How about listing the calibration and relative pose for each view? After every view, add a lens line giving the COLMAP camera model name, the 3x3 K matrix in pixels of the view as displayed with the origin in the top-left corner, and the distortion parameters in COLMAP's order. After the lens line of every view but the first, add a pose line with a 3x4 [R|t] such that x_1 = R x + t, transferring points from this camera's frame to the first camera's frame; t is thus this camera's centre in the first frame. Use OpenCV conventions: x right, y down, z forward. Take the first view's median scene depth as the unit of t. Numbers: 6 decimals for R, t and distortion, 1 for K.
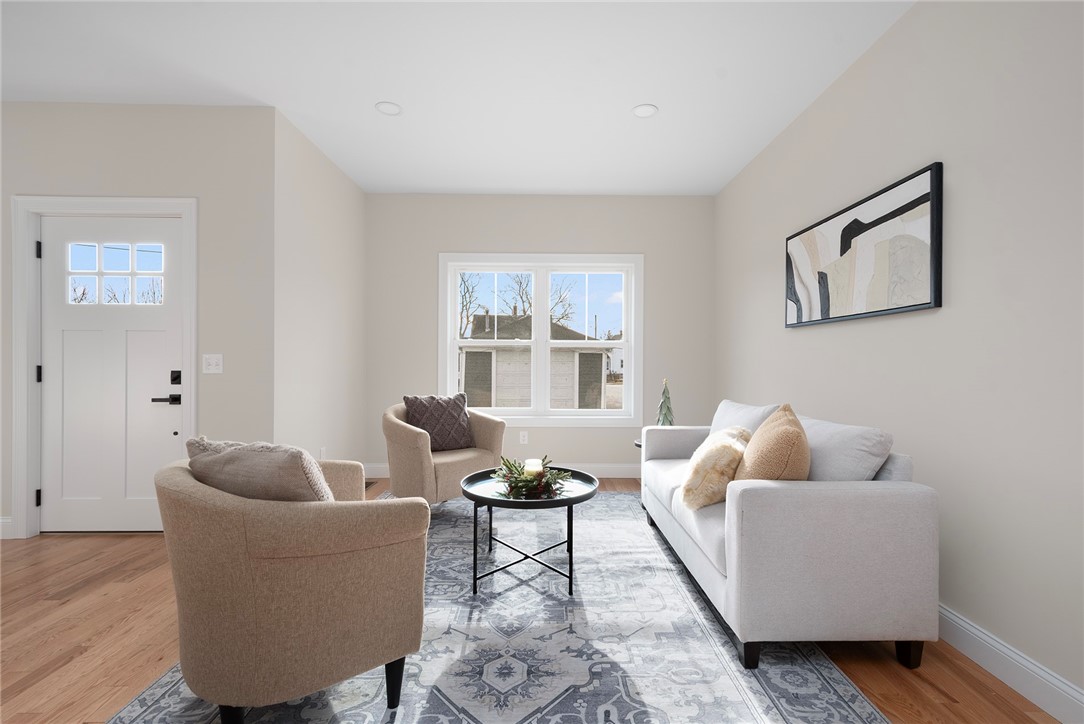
lens RADIAL K [[495.4, 0, 548.2], [0, 495.4, 355.4], [0, 0, 1]] dist [0.015978, 0.000165]
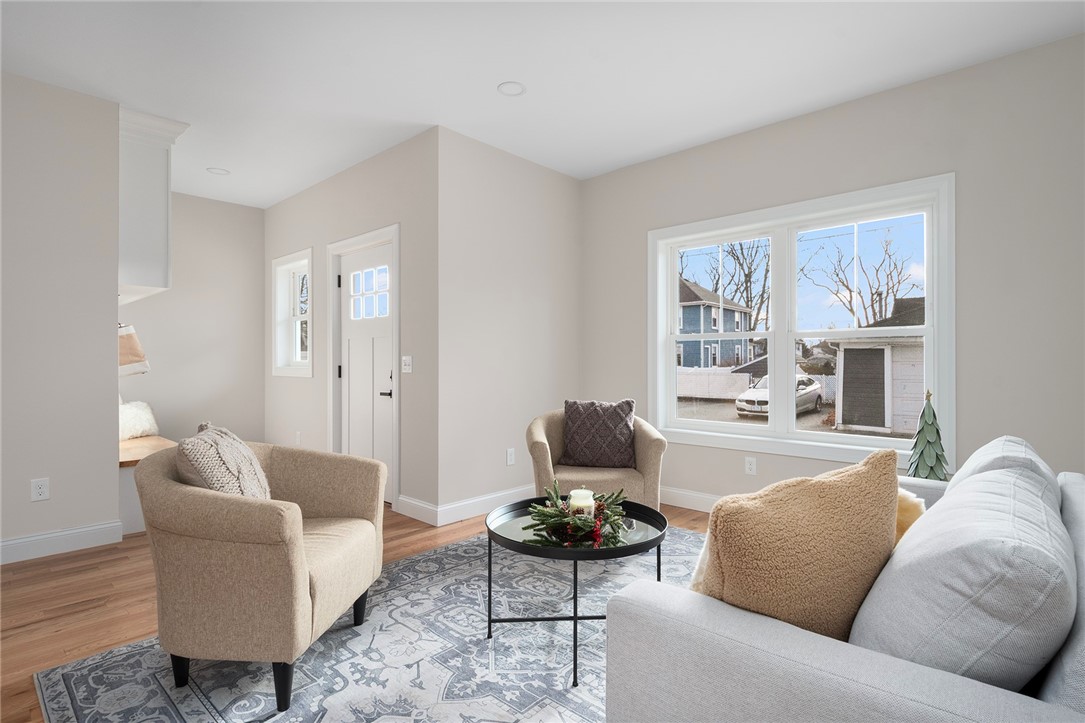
lens RADIAL K [[553.4, 0, 537.9], [0, 553.4, 357.2], [0, 0, 1]] dist [0.003759, 0.000720]
pose [[0.716469, -0.010843, -0.697534, 0.444855], [0.012299, 0.999920, -0.002911, 0.008308], [0.697510, -0.006494, 0.716545, 0.308649]]
